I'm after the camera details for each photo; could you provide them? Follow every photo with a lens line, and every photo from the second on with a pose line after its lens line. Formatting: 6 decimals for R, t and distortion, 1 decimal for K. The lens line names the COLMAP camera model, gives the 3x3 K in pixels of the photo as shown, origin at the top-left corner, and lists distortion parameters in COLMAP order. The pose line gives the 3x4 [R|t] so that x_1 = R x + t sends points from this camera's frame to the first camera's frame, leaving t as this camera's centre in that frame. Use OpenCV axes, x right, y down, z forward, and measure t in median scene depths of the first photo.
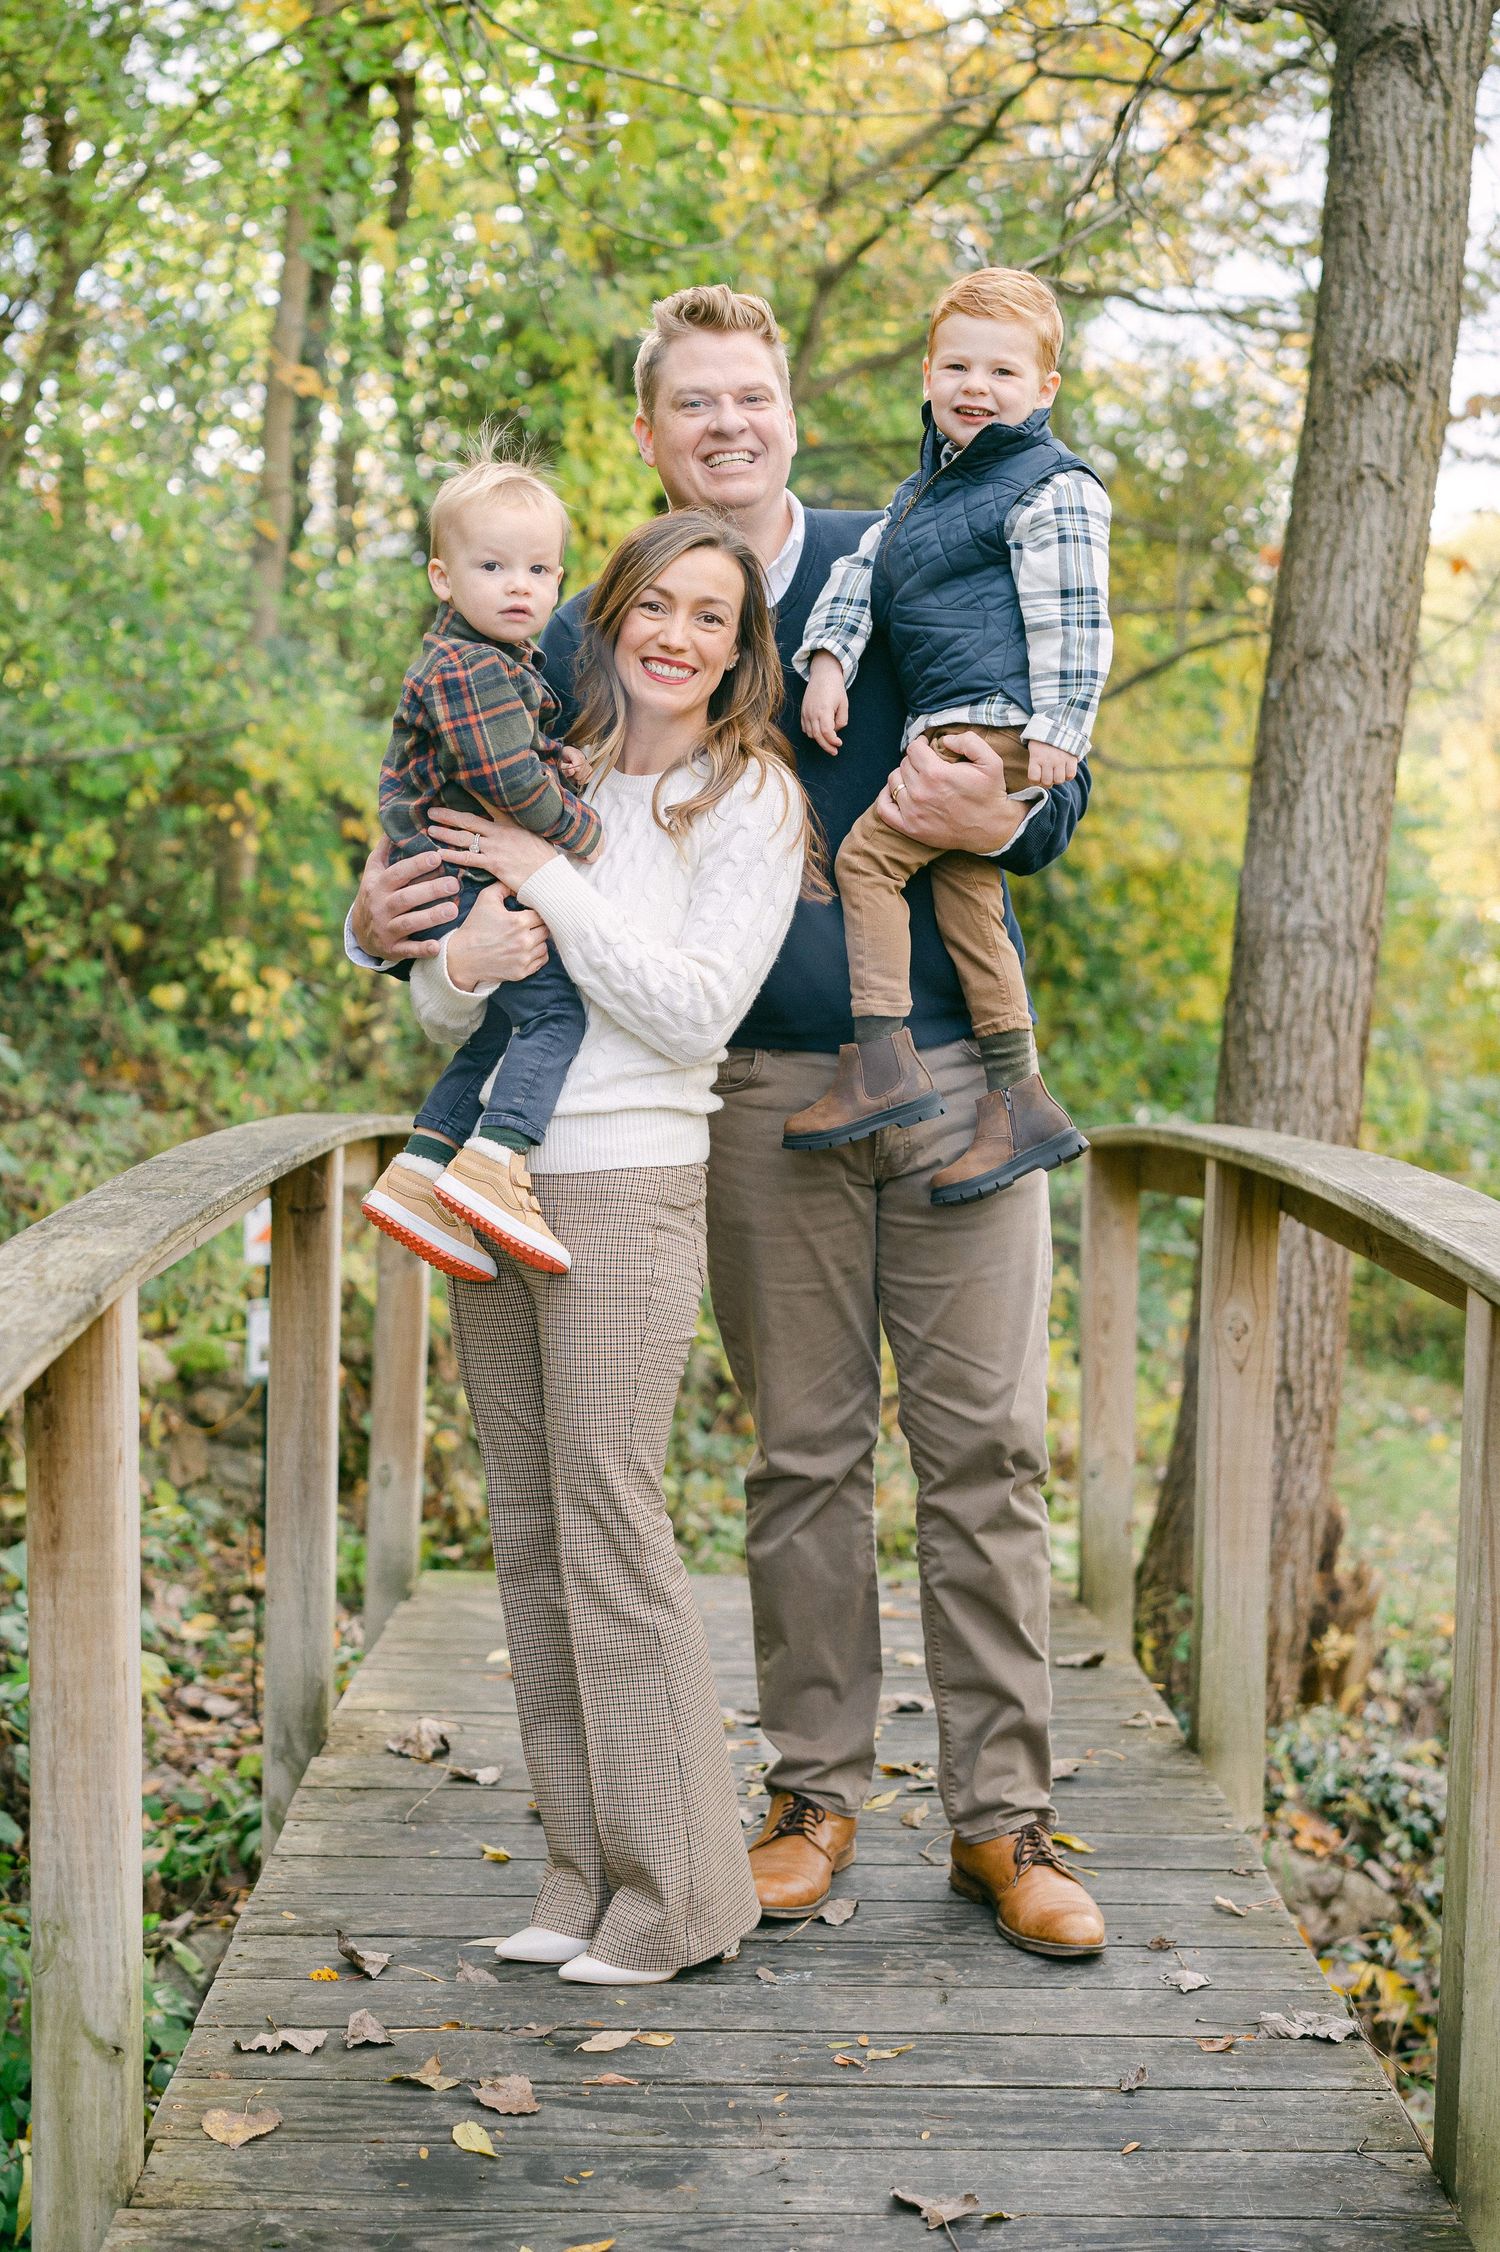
lens RADIAL K [[3154.7, 0, 750.0], [0, 3154.7, 1126.0], [0, 0, 1]] dist [0.002199, 0.044429]
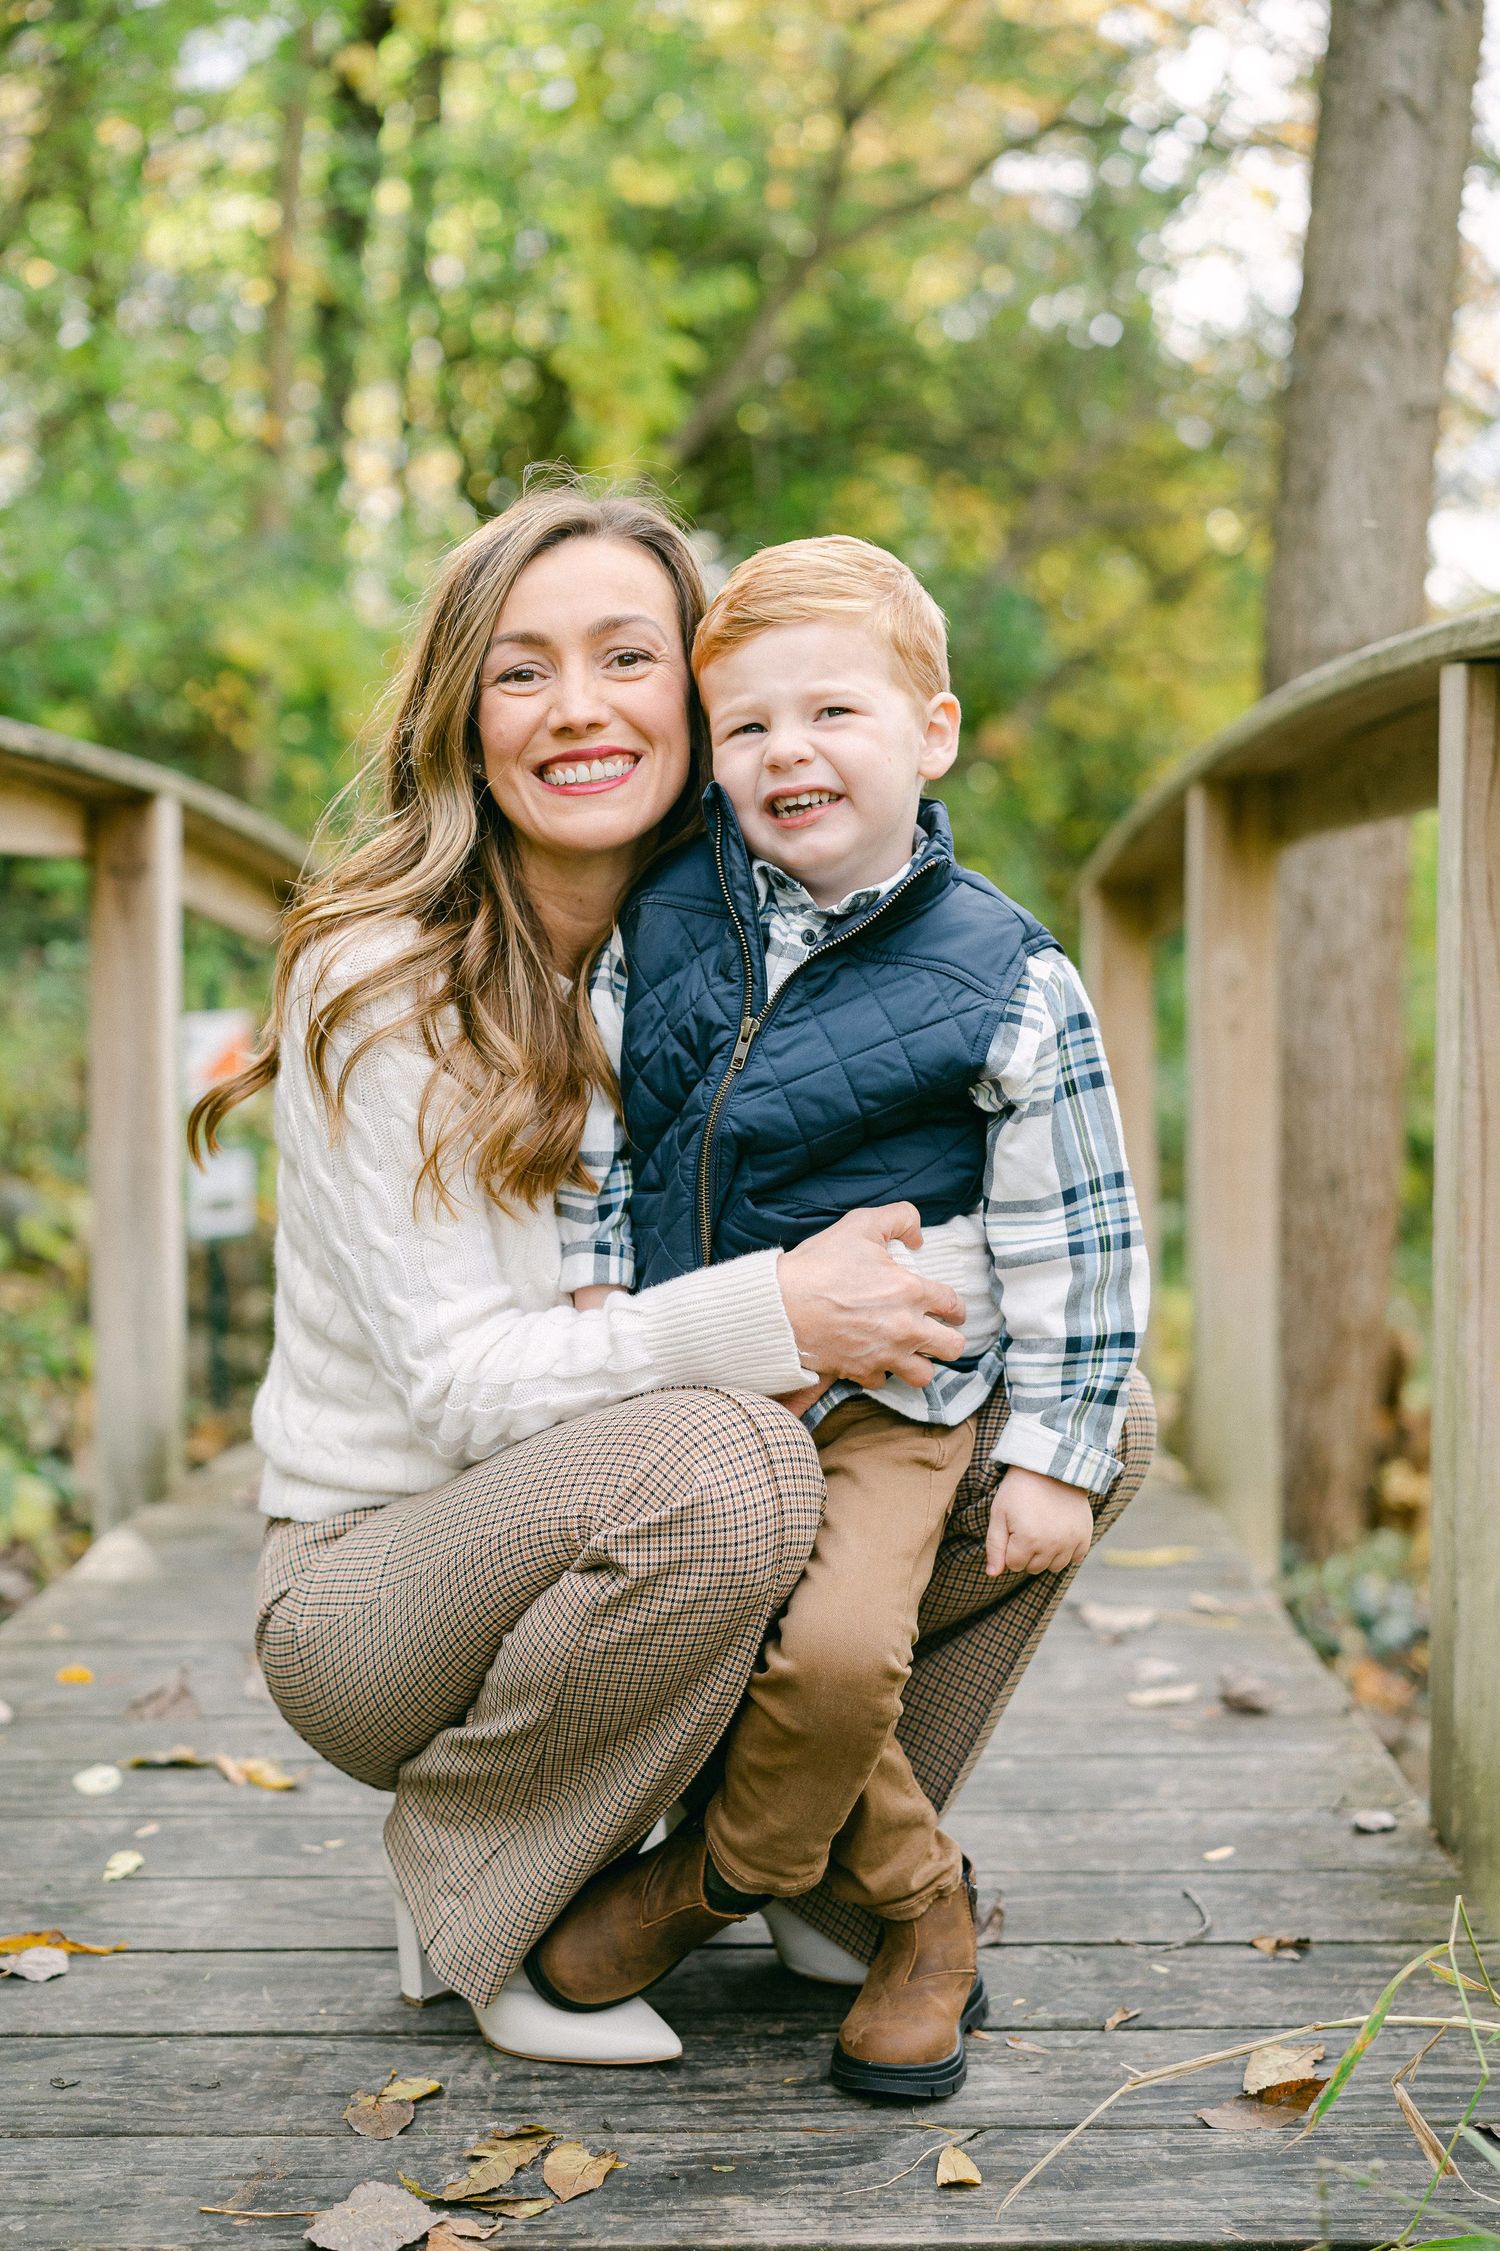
lens RADIAL K [[3188.5, 0, 743.9], [0, 3188.5, 1123.0], [0, 0, 1]] dist [0.048769, 0.055149]
pose [[0.998984, -0.022910, -0.038807, 0.044691], [0.022028, 0.999493, -0.023006, 0.092762], [0.039314, 0.022127, 0.998982, 0.112608]]
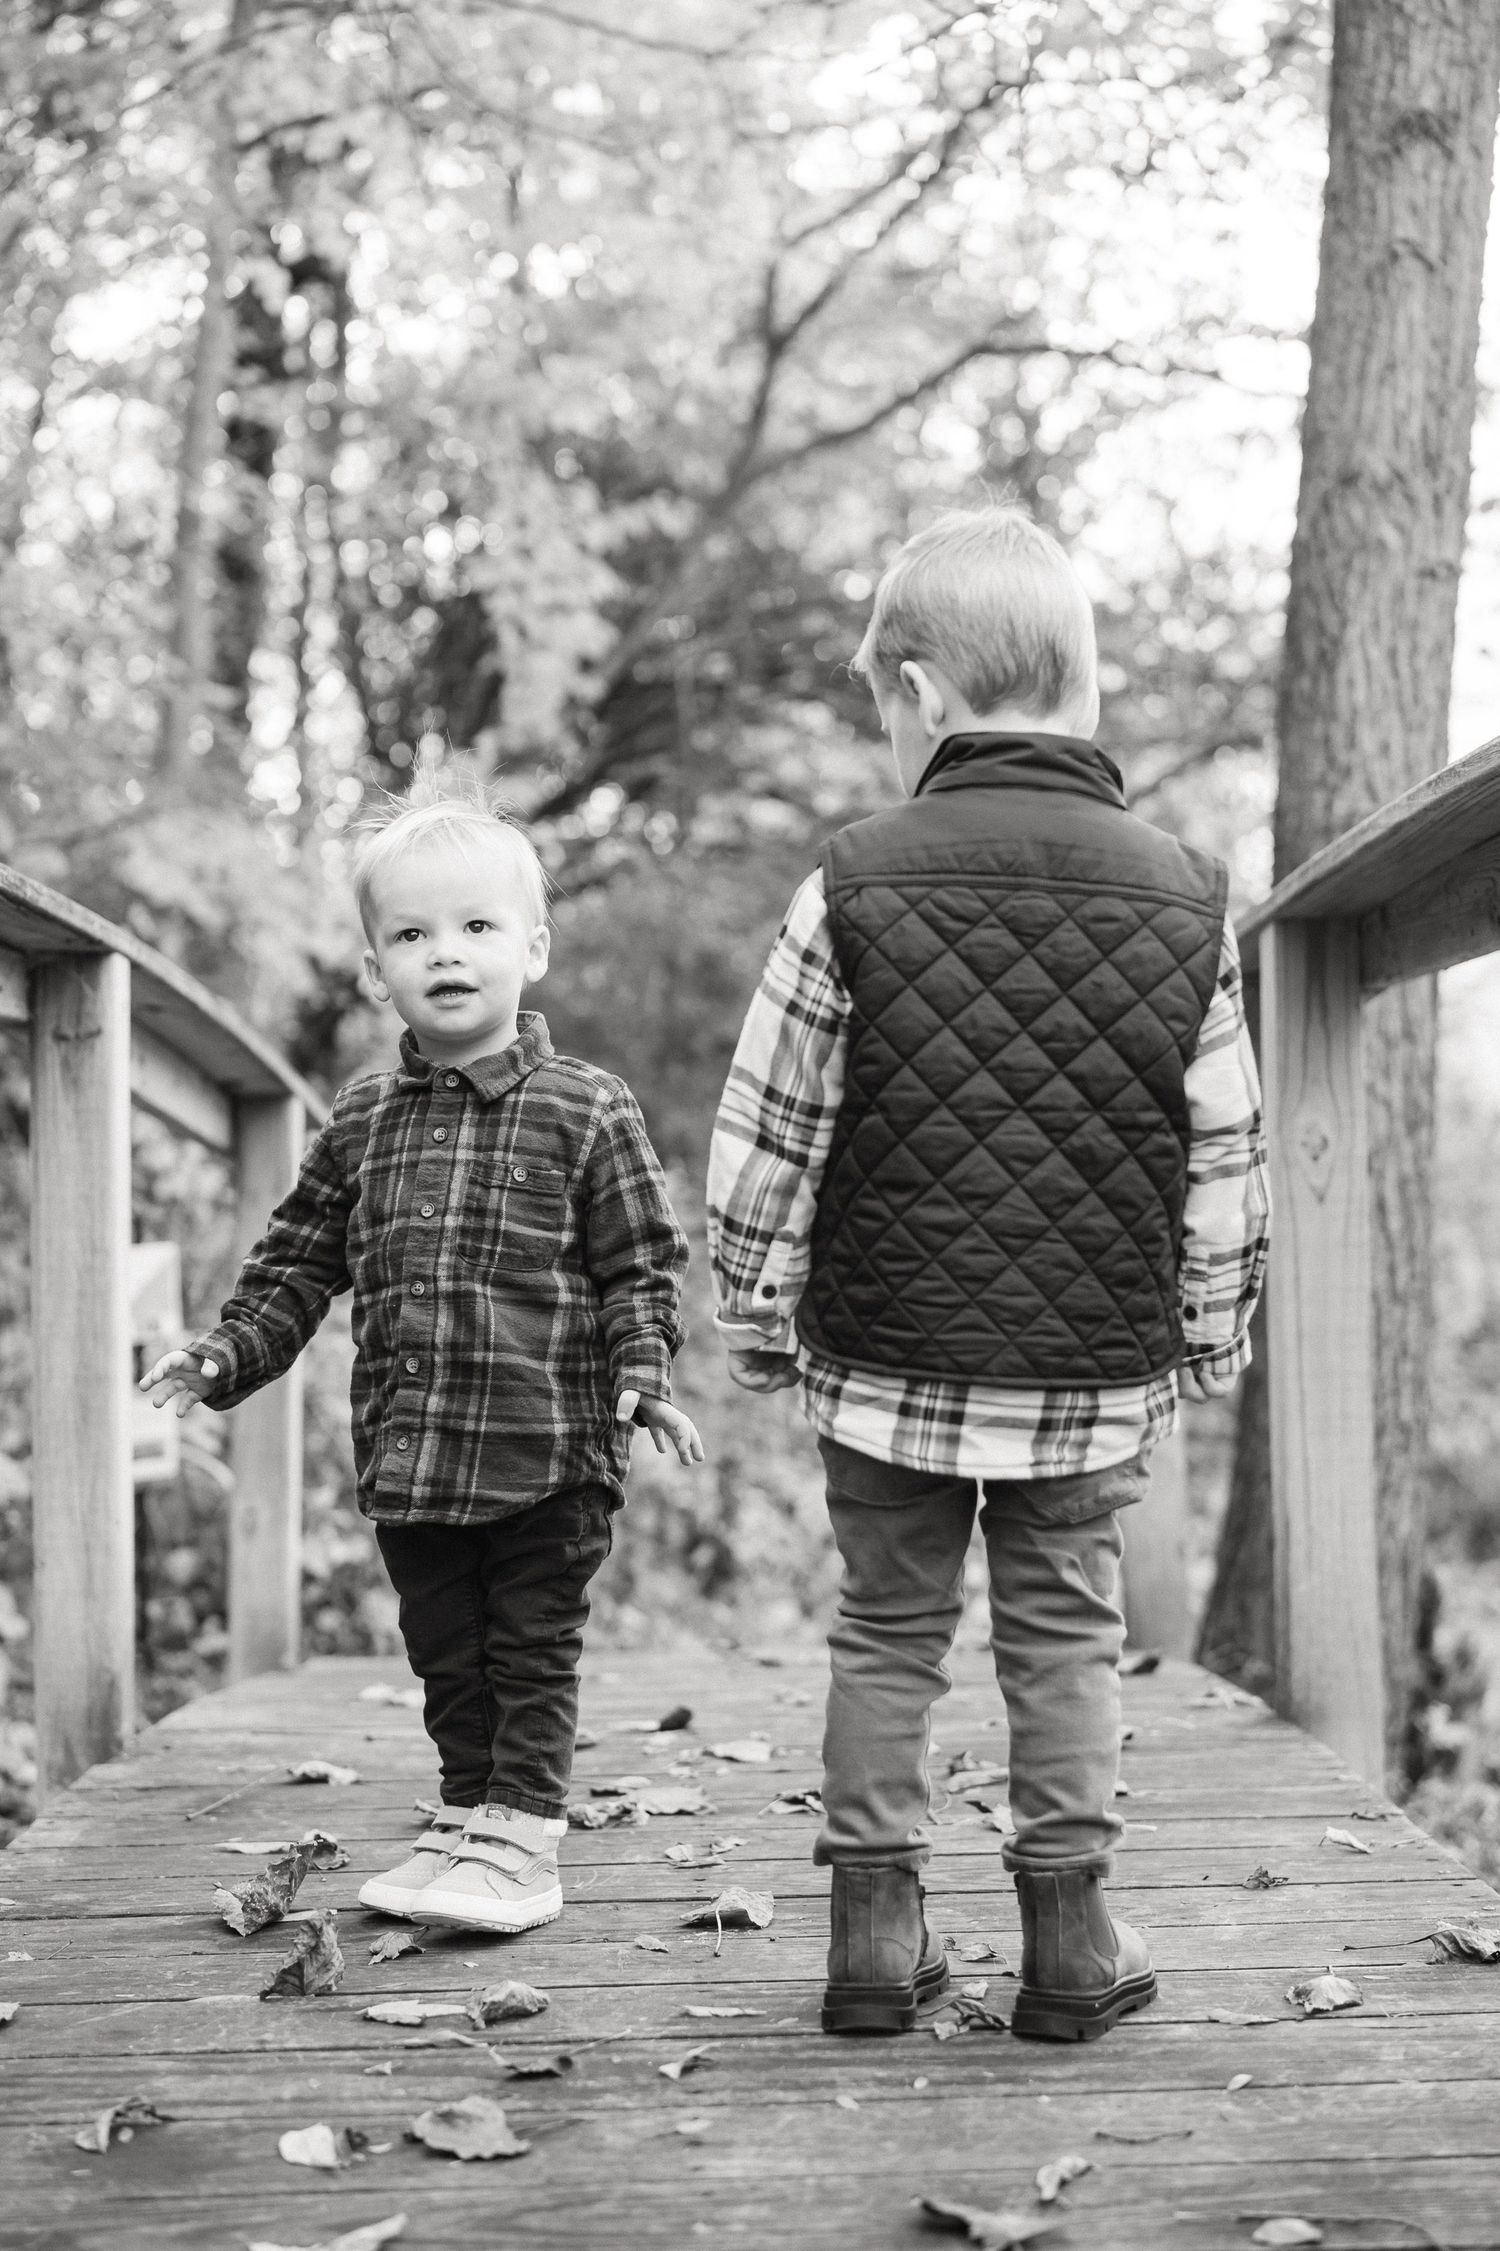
lens RADIAL K [[3229.2, 0, 769.0], [0, 3229.2, 1124.3], [0, 0, 1]] dist [0.025881, 0.025506]
pose [[0.999239, -0.038624, 0.005457, 0.015794], [0.038987, 0.993470, -0.107228, 0.107202], [-0.001280, 0.107359, 0.994219, 0.179630]]
